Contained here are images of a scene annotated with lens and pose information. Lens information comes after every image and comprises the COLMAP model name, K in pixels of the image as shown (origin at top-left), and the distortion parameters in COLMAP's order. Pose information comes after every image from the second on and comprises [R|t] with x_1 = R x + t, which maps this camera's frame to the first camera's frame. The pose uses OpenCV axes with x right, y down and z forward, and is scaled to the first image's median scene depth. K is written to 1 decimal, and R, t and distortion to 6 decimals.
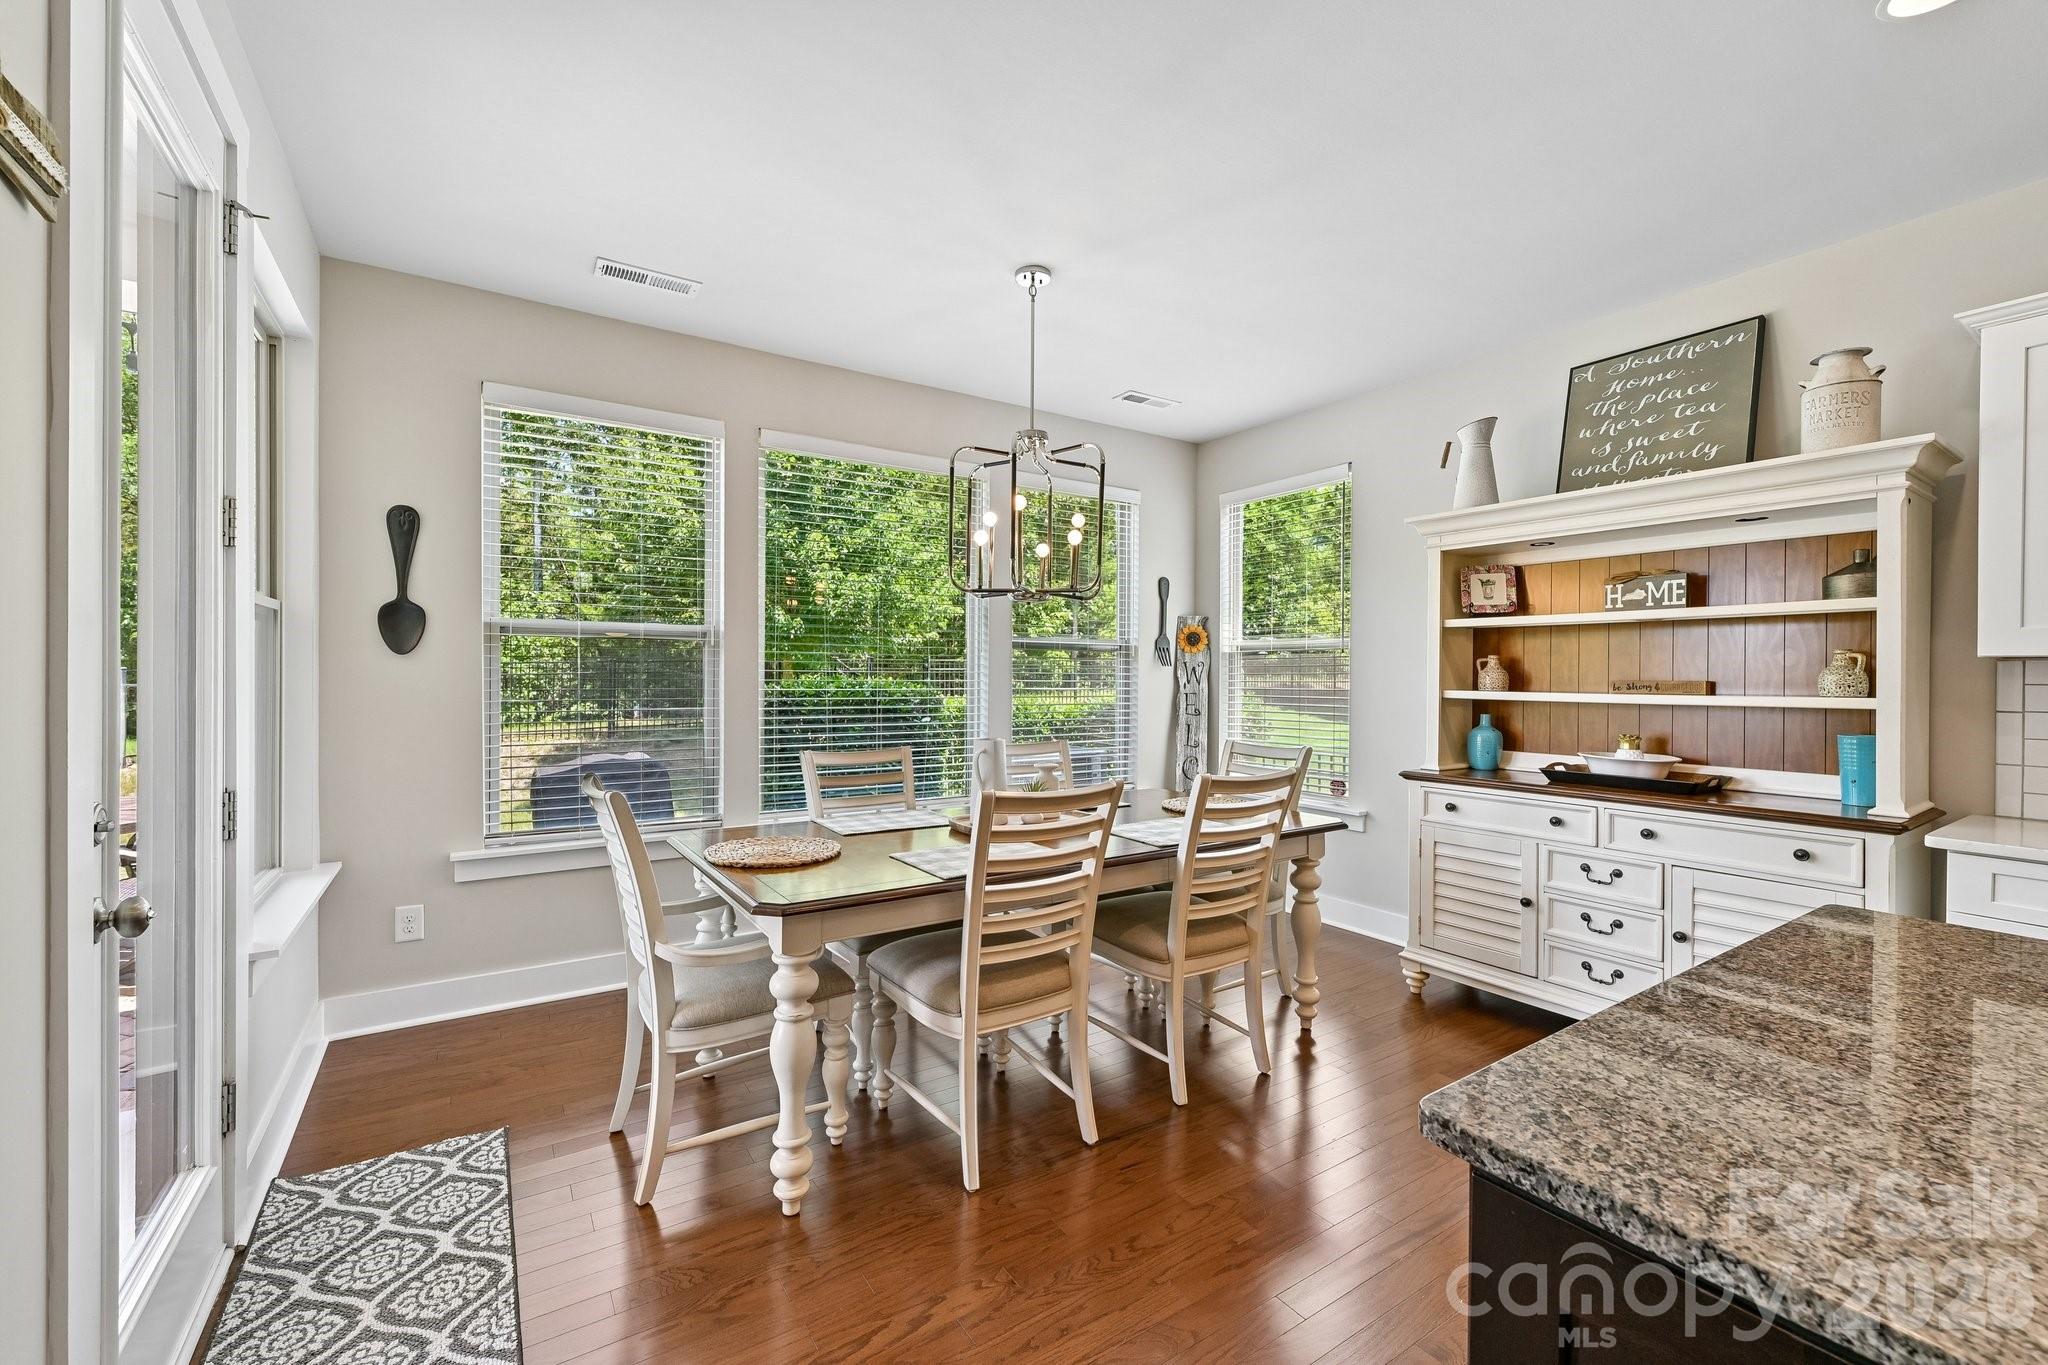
lens RADIAL K [[833.3, 0, 1017.6], [0, 833.3, 674.2], [0, 0, 1]] dist [0.006051, 0.000002]
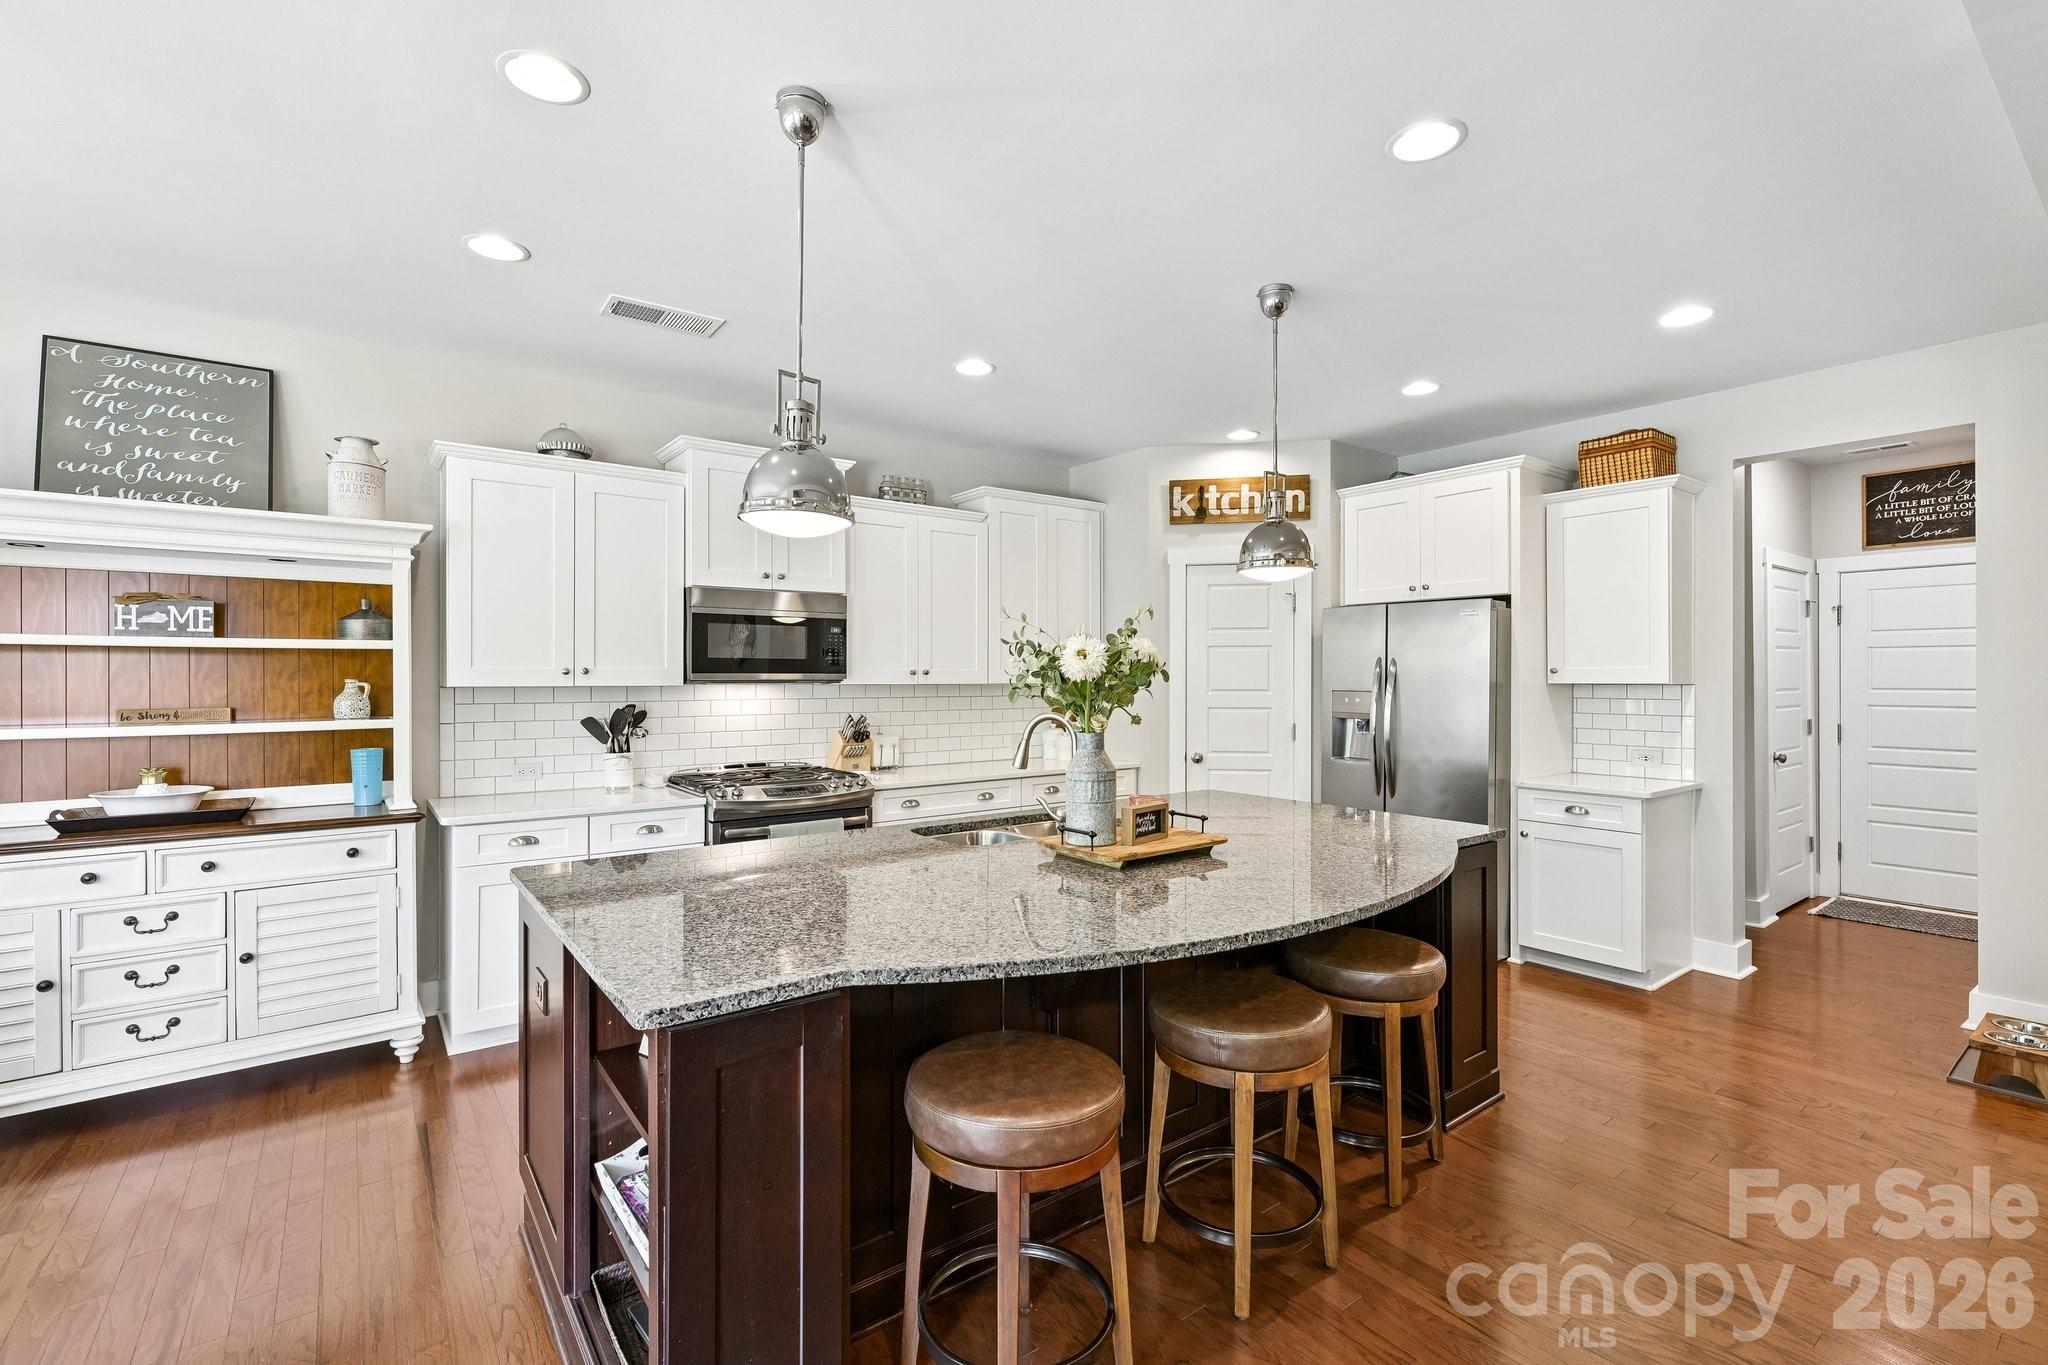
lens RADIAL K [[913.2, 0, 1021.9], [0, 913.2, 675.6], [0, 0, 1]] dist [-0.000485, 0.000763]
pose [[-0.063196, -0.006773, 0.997978, -0.337270], [-0.000870, 0.999977, 0.006731, -0.037785], [-0.998001, -0.000443, -0.063201, 0.095835]]
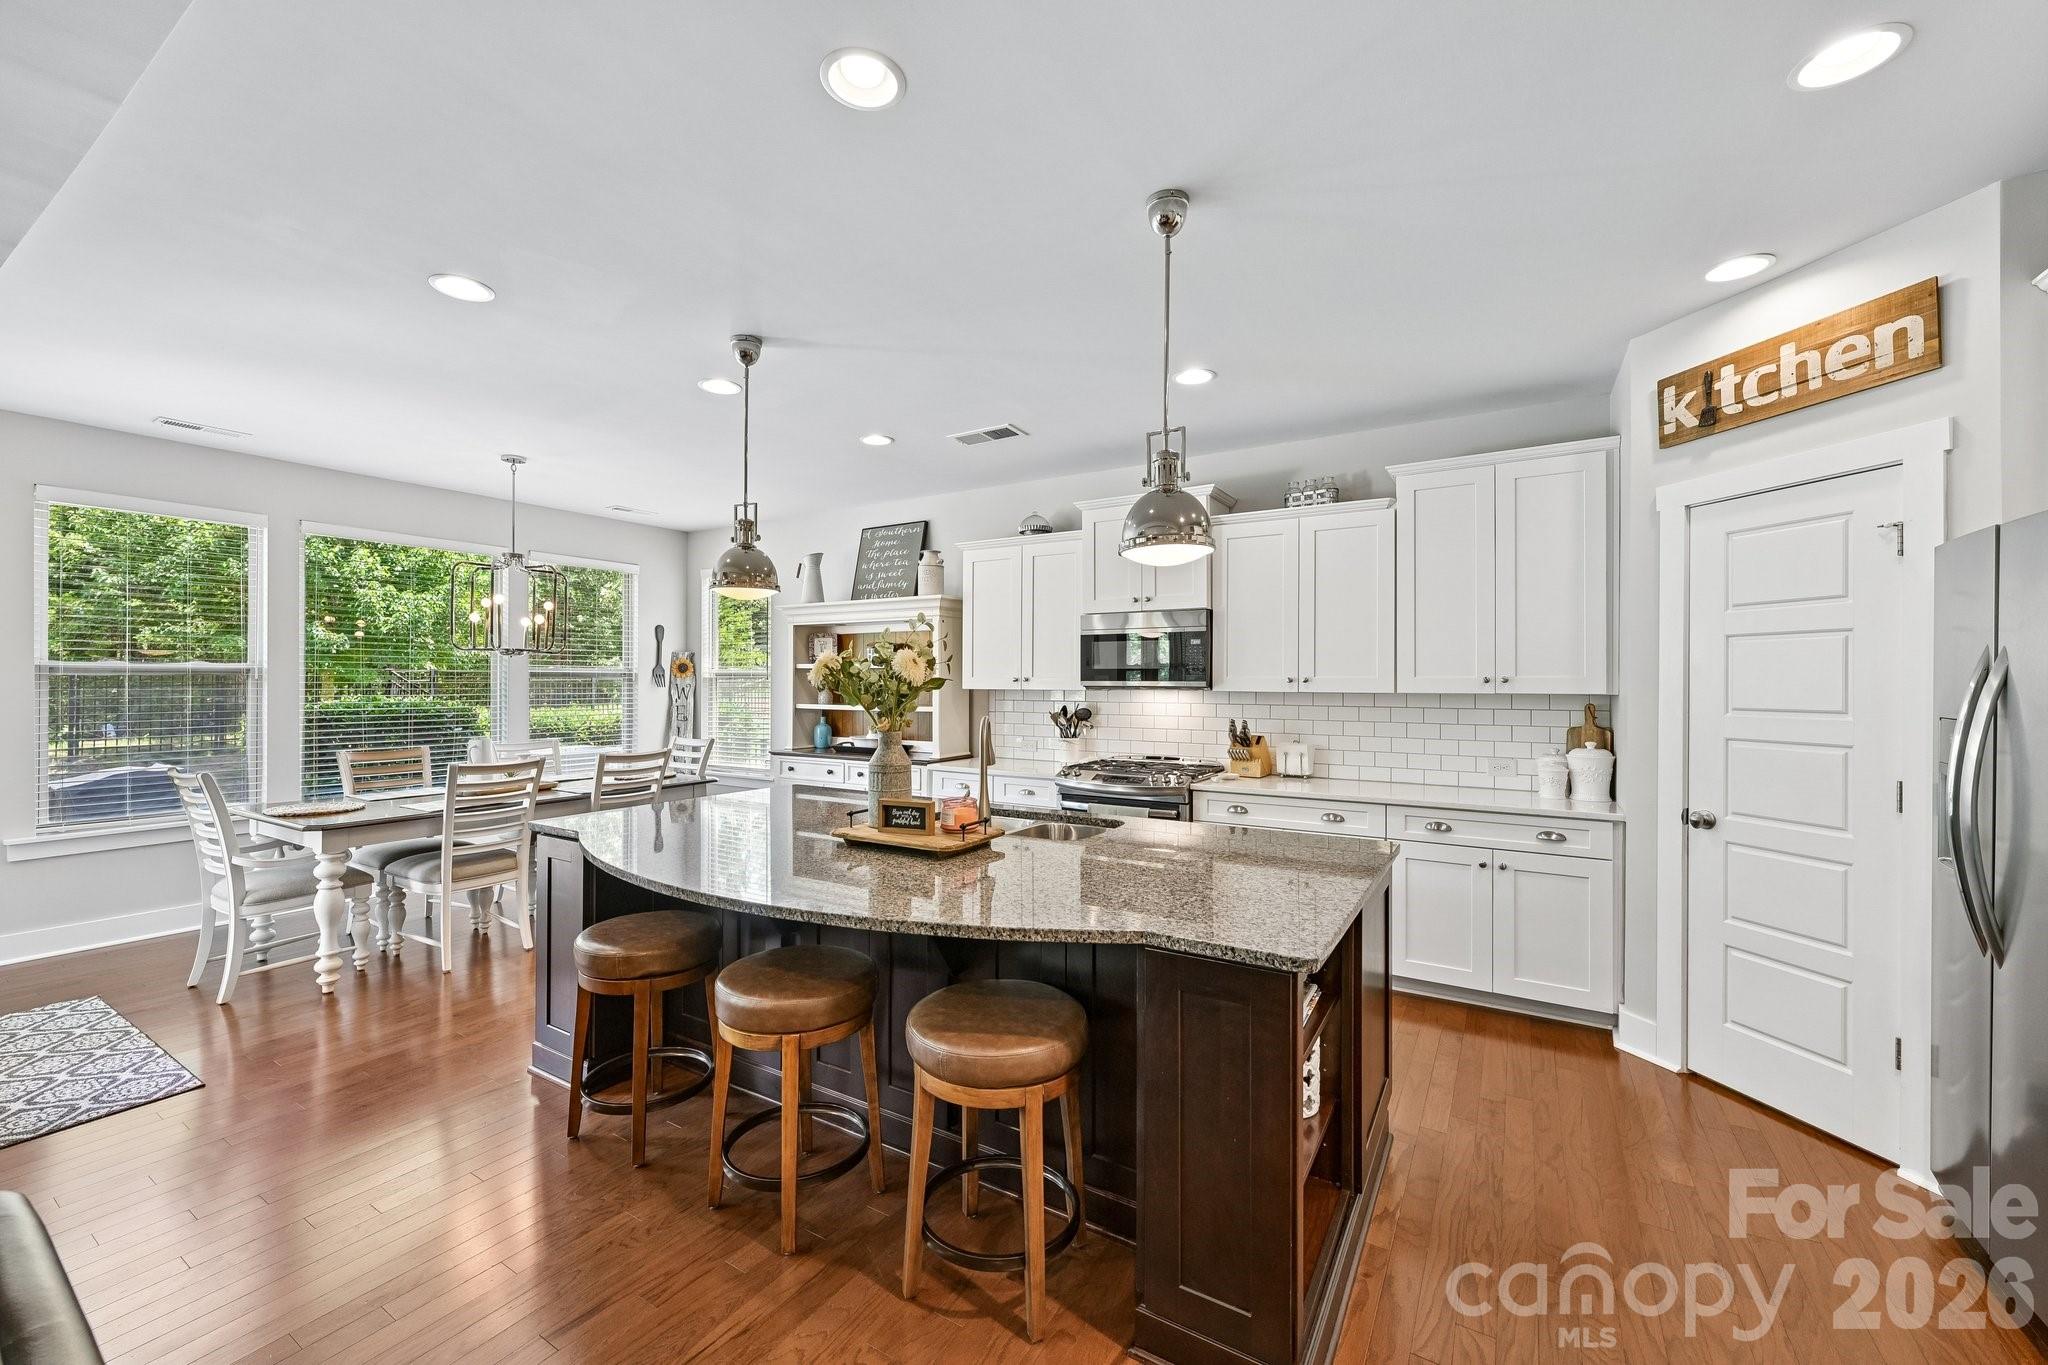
lens RADIAL K [[815.6, 0, 1017.8], [0, 815.6, 676.5], [0, 0, 1]] dist [0.003614, -0.000134]
pose [[0.908975, -0.001760, 0.416846, 0.241857], [0.003164, 0.999991, -0.002677, -0.036397], [-0.416838, 0.003752, 0.908973, -0.856146]]
